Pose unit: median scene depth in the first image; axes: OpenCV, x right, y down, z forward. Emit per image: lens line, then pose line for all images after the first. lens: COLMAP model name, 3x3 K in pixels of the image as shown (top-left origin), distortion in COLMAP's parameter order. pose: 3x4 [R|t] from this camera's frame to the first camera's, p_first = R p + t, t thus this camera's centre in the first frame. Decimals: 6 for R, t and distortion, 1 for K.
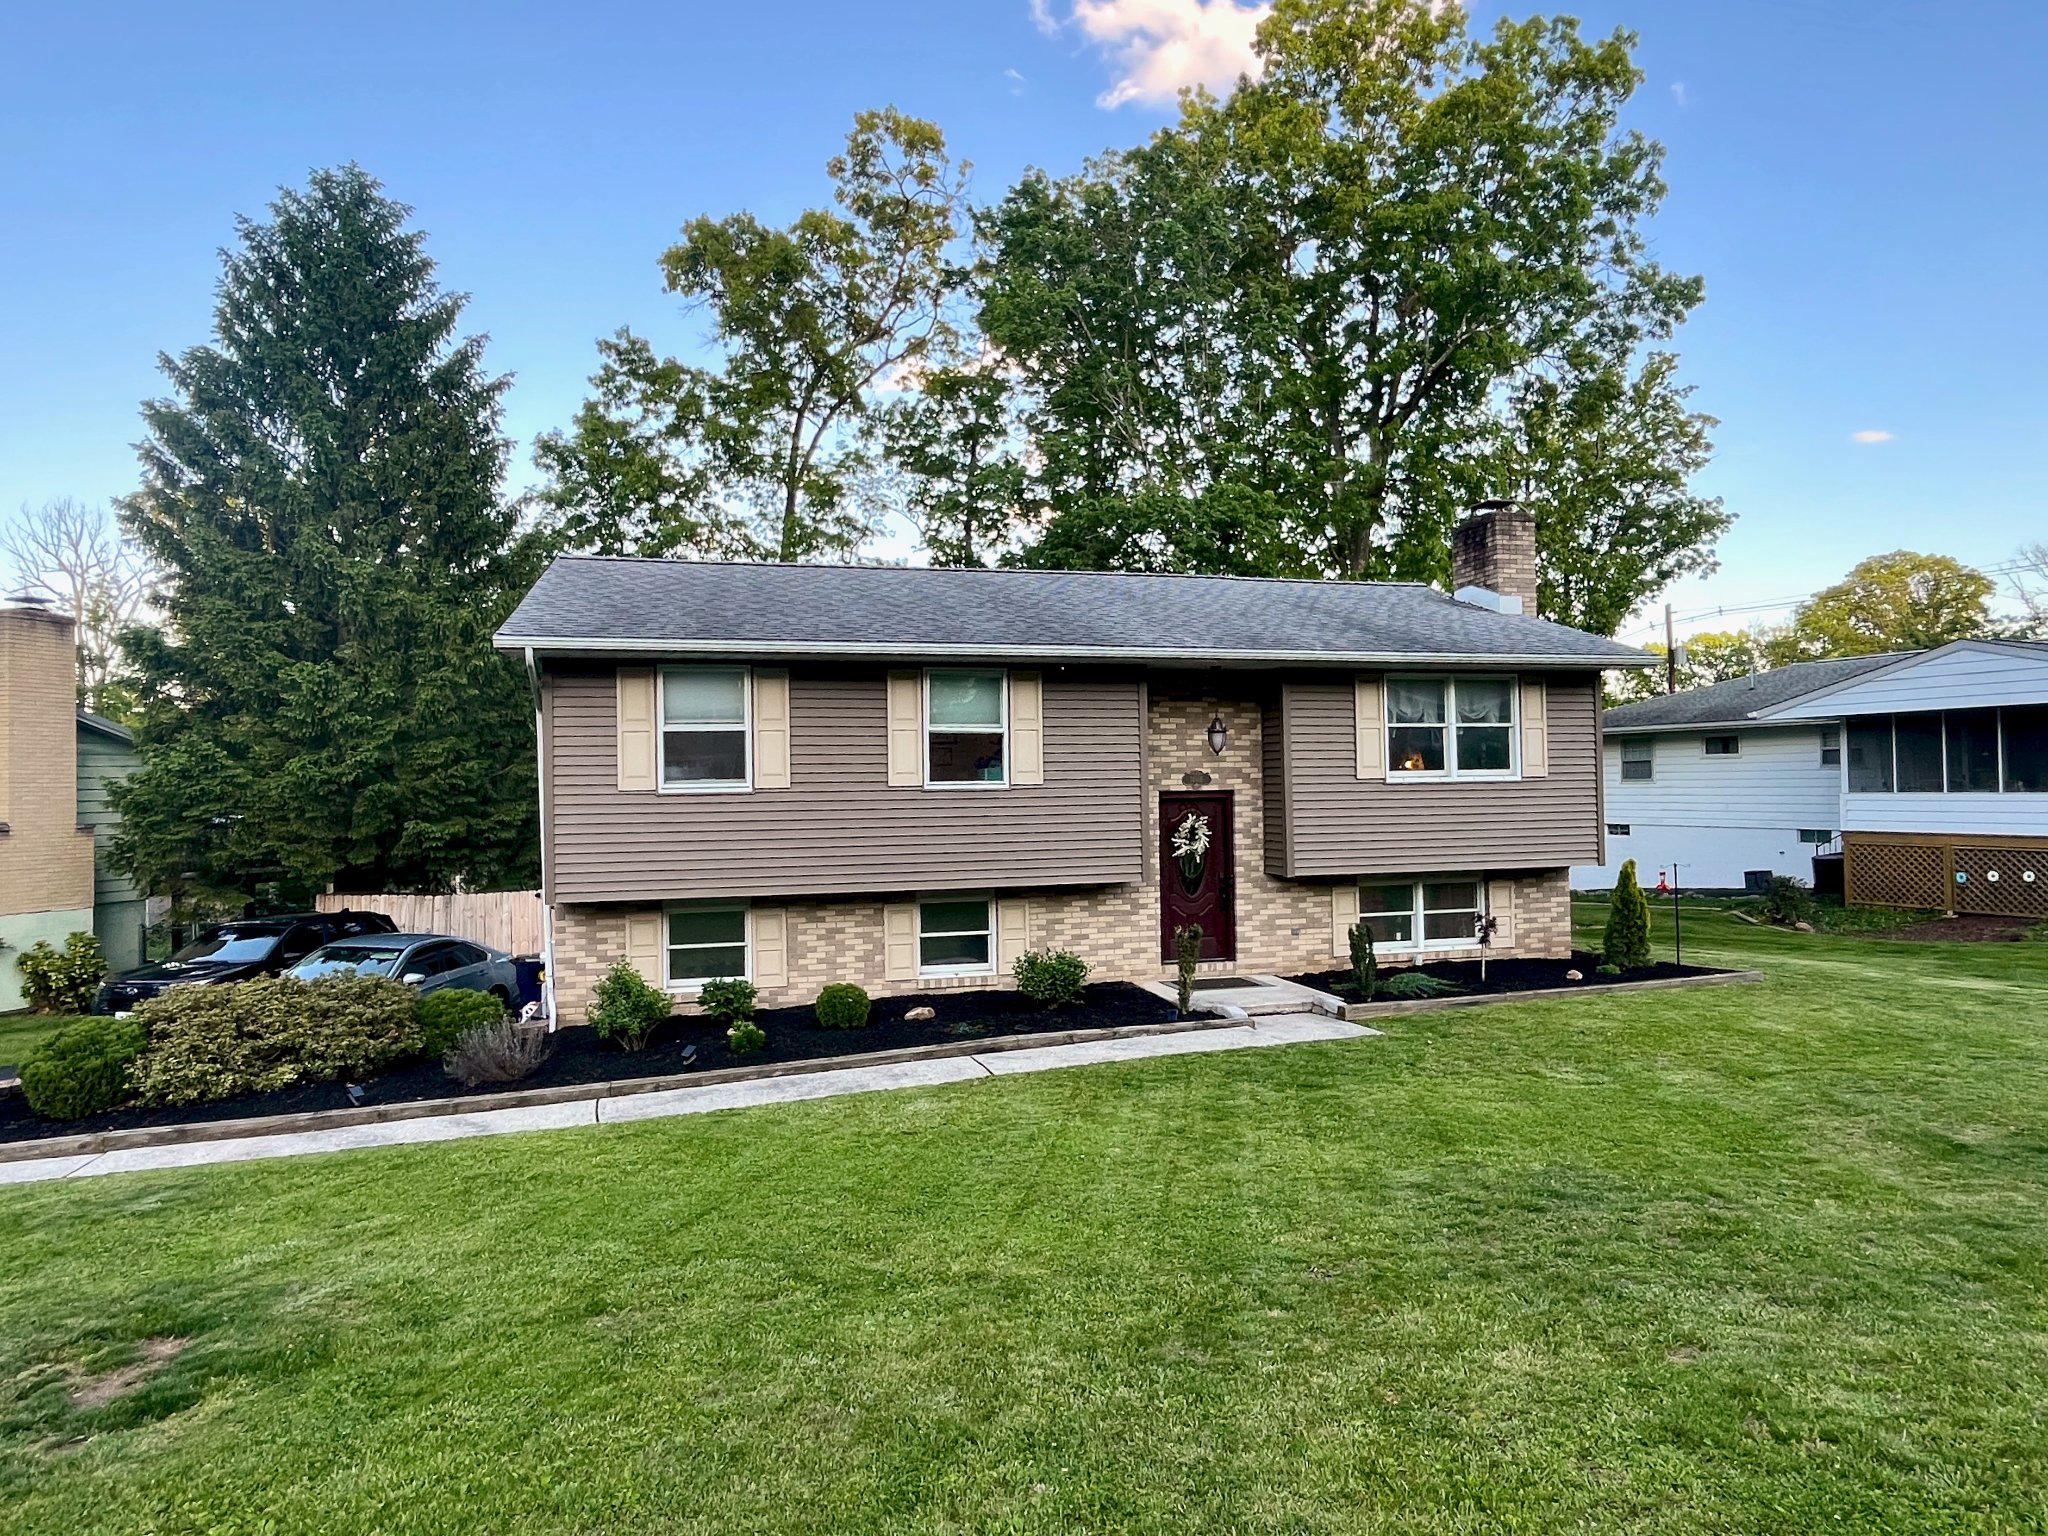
lens RADIAL K [[1136.5, 0, 1024.0], [0, 1136.5, 768.0], [0, 0, 1]] dist [0.001279, -0.000964]
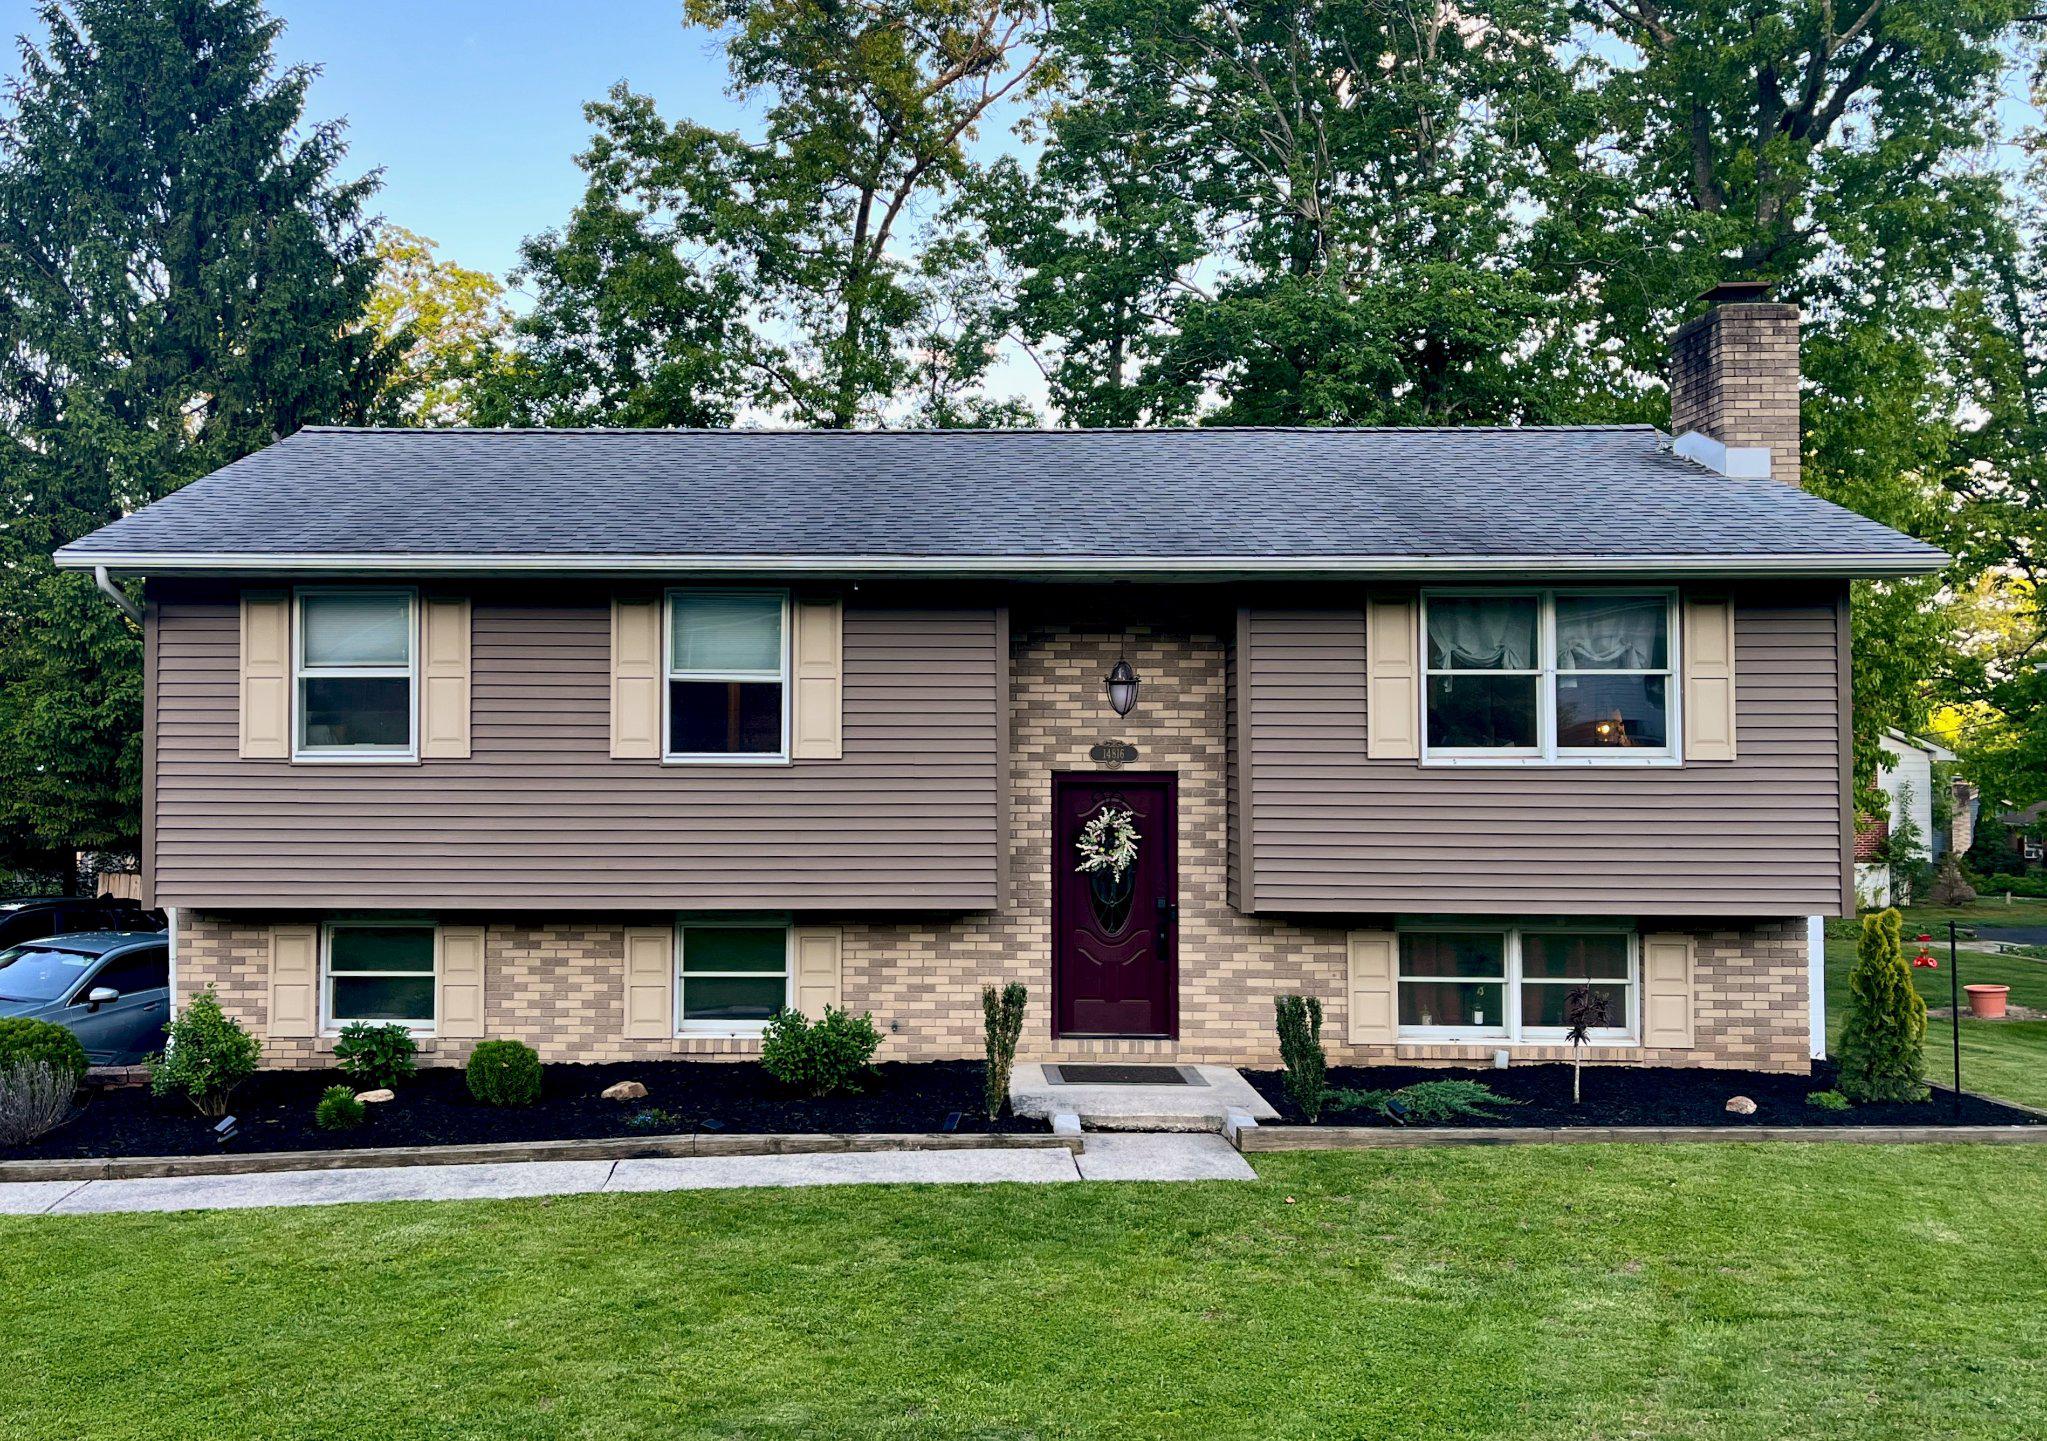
lens RADIAL K [[1716.5, 0, 929.3], [0, 1716.5, 678.3], [0, 0, 1]] dist [0.068984, -0.091549]
pose [[0.965141, 0.010055, -0.261538, 0.304572], [-0.012570, 0.999889, -0.007943, -0.023607], [0.261430, 0.010953, 0.965160, 0.030047]]
